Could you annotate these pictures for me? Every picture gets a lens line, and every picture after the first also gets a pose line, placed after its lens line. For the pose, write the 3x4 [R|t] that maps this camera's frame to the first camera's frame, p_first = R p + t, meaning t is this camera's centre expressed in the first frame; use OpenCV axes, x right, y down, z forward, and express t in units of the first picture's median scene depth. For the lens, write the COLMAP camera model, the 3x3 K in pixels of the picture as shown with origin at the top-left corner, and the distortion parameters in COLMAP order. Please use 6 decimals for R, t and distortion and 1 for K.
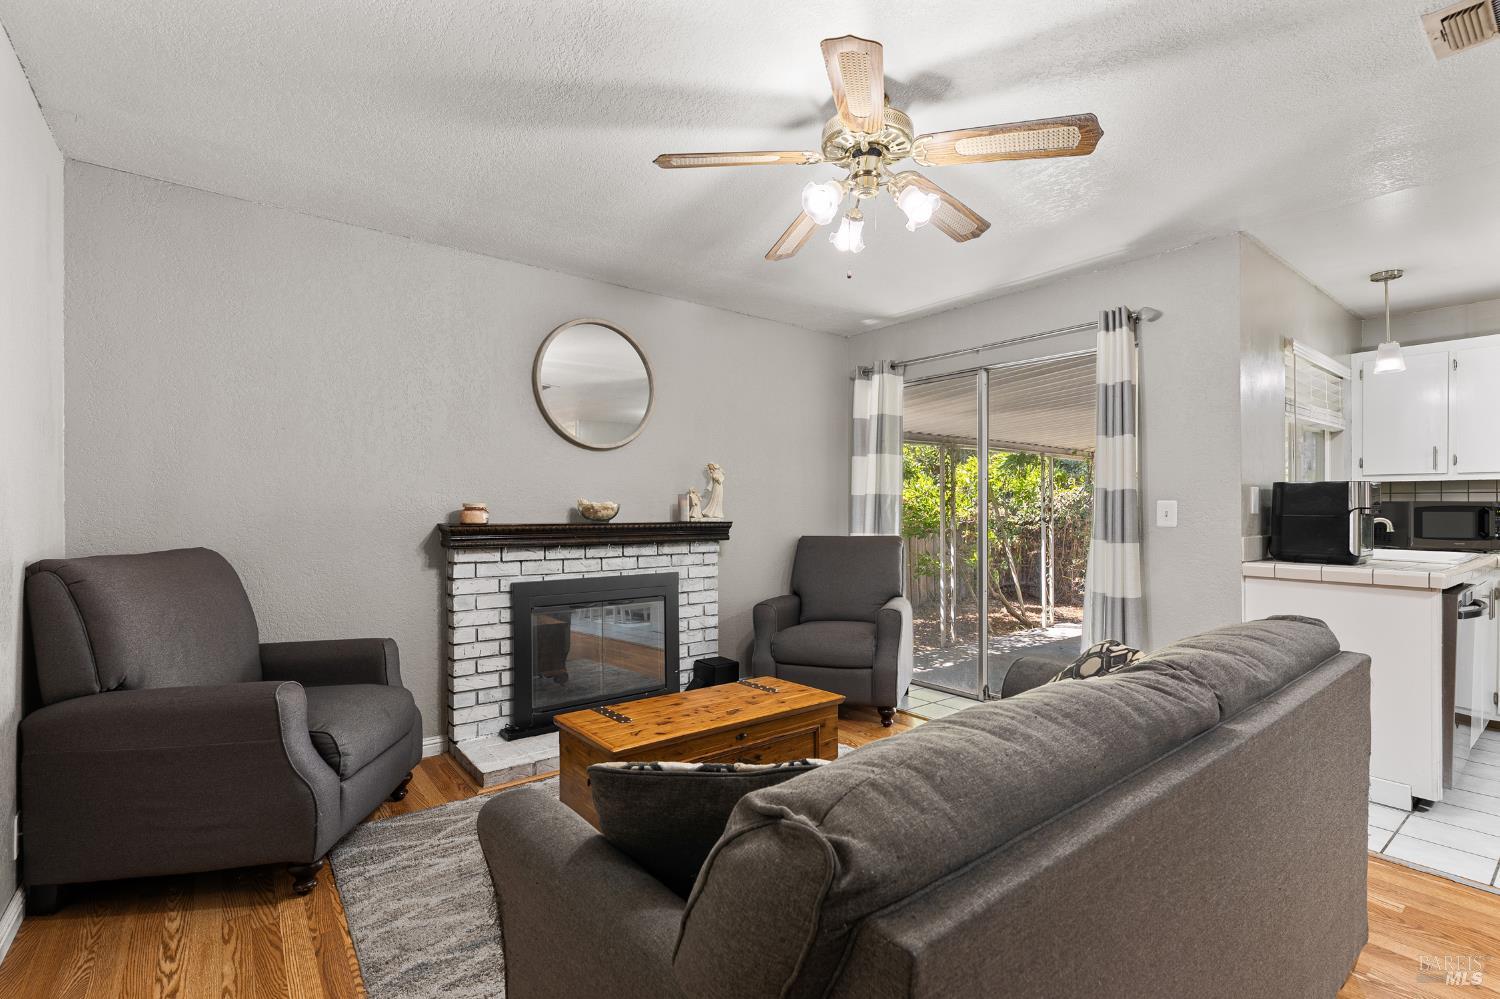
lens RADIAL K [[667.8, 0, 749.1], [0, 667.8, 511.7], [0, 0, 1]] dist [0.001367, -0.000131]
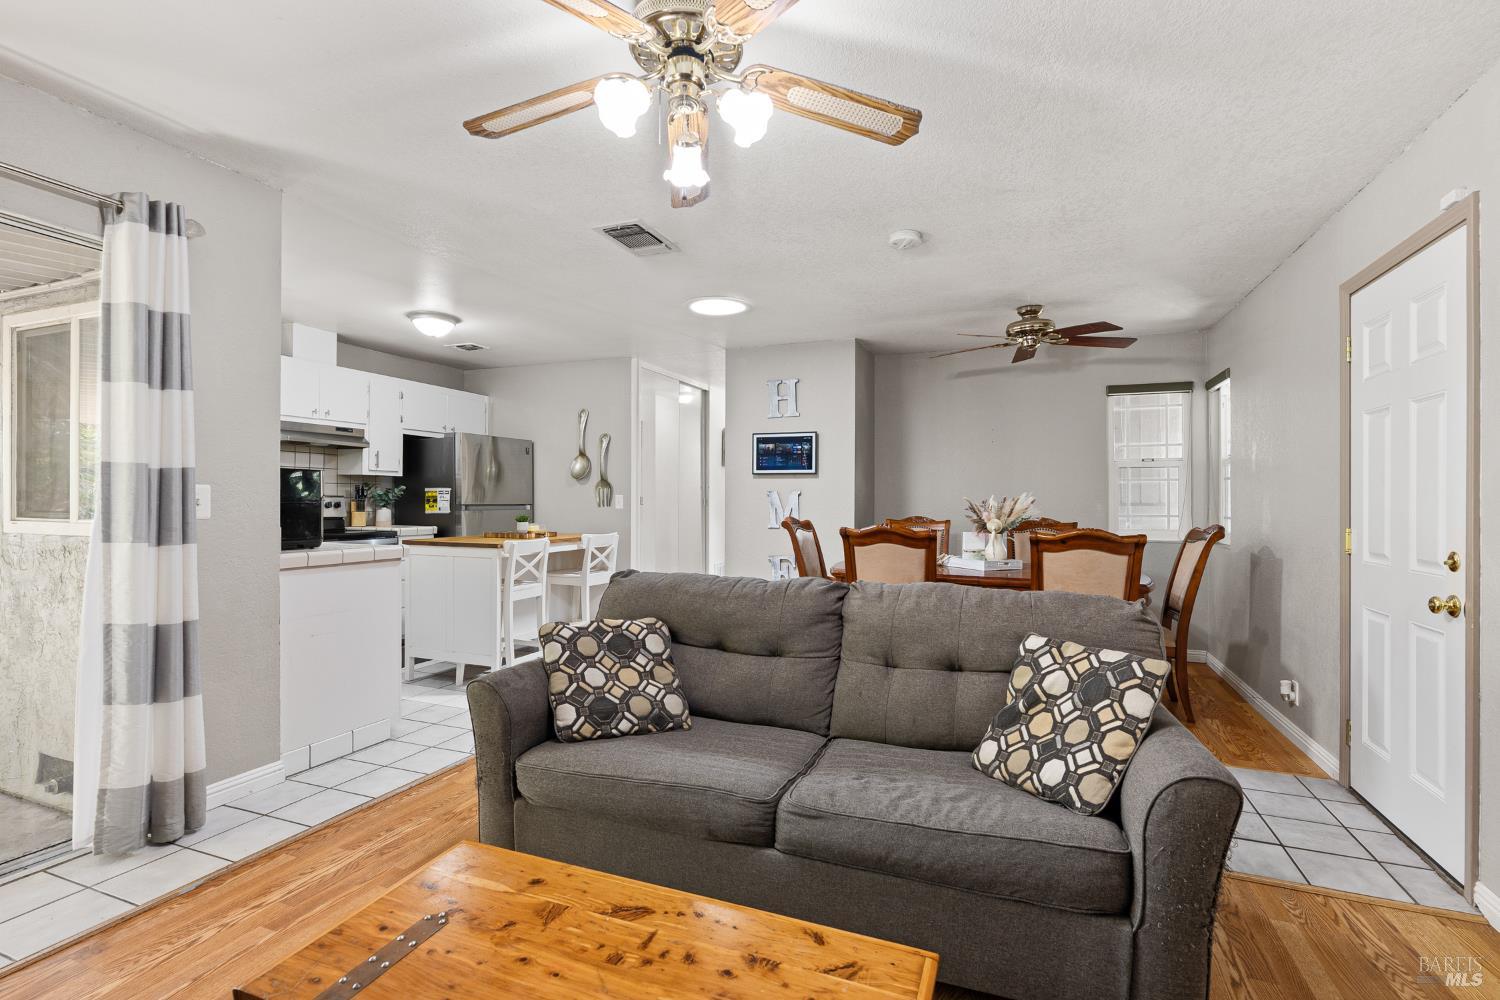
lens RADIAL K [[695.7, 0, 750.0], [0, 695.7, 500.0], [0, 0, 1]] dist [-0.002440, -0.000179]
pose [[-0.496499, -0.008674, 0.867994, -0.337572], [-0.006431, 0.999959, 0.006314, -0.007999], [-0.868013, -0.002447, -0.496535, 0.773750]]
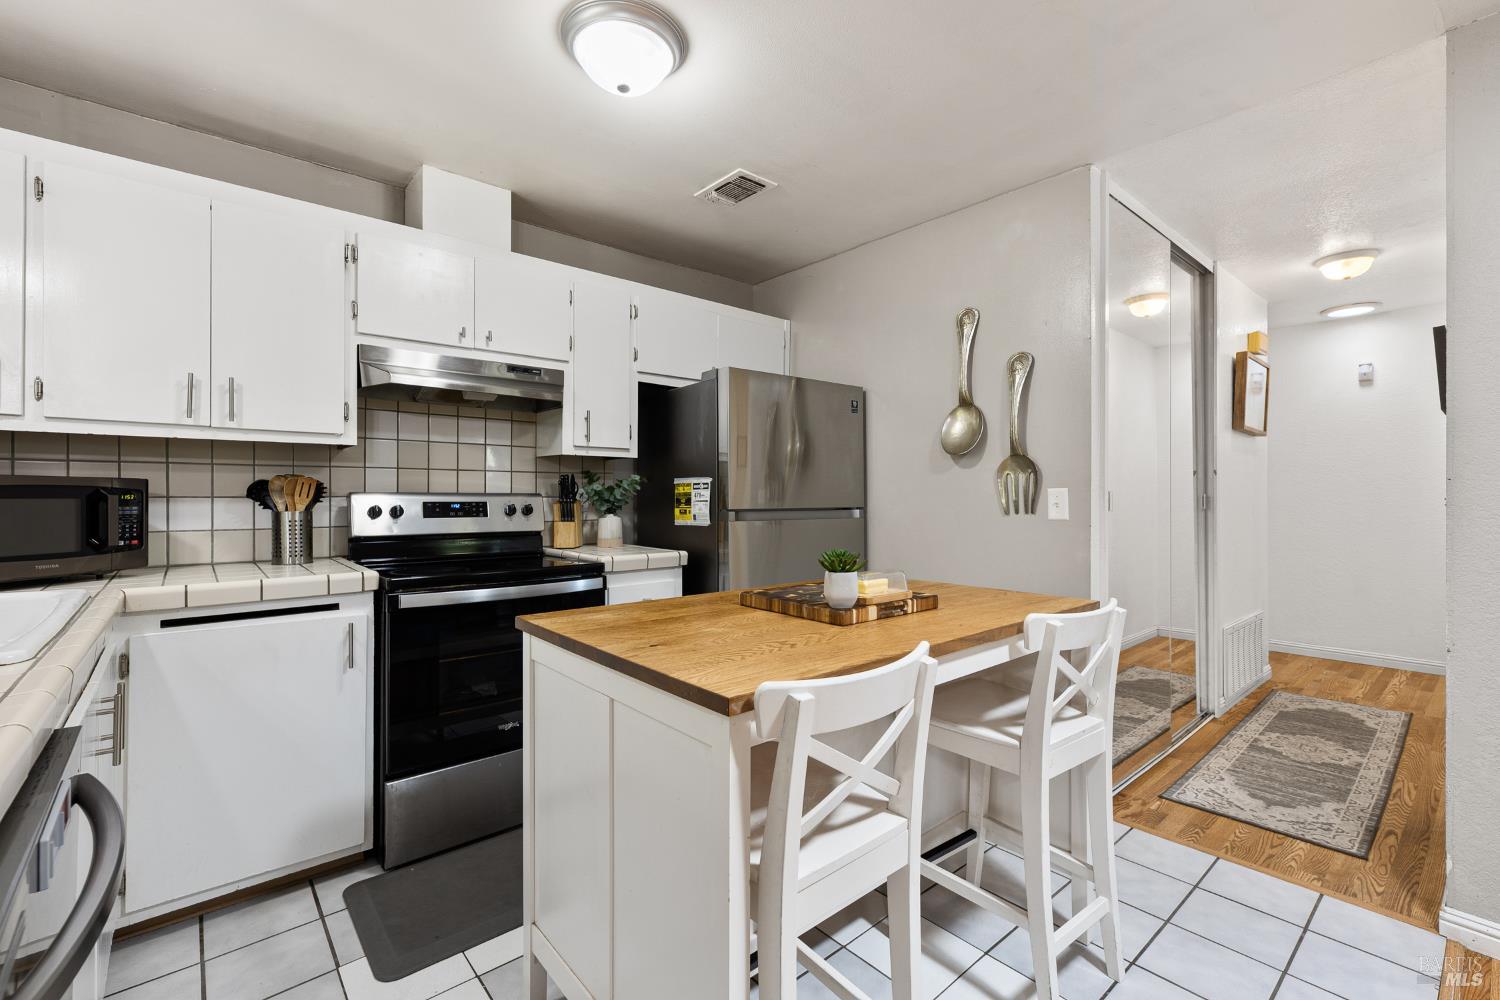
lens RADIAL K [[659.9, 0, 746.3], [0, 659.9, 496.2], [0, 0, 1]] dist [0.000321, -0.000073]
pose [[-0.046284, -0.006988, 0.998904, 0.617357], [0.001364, 0.999974, 0.007059, -0.004107], [-0.998927, 0.001689, -0.046273, 0.569687]]
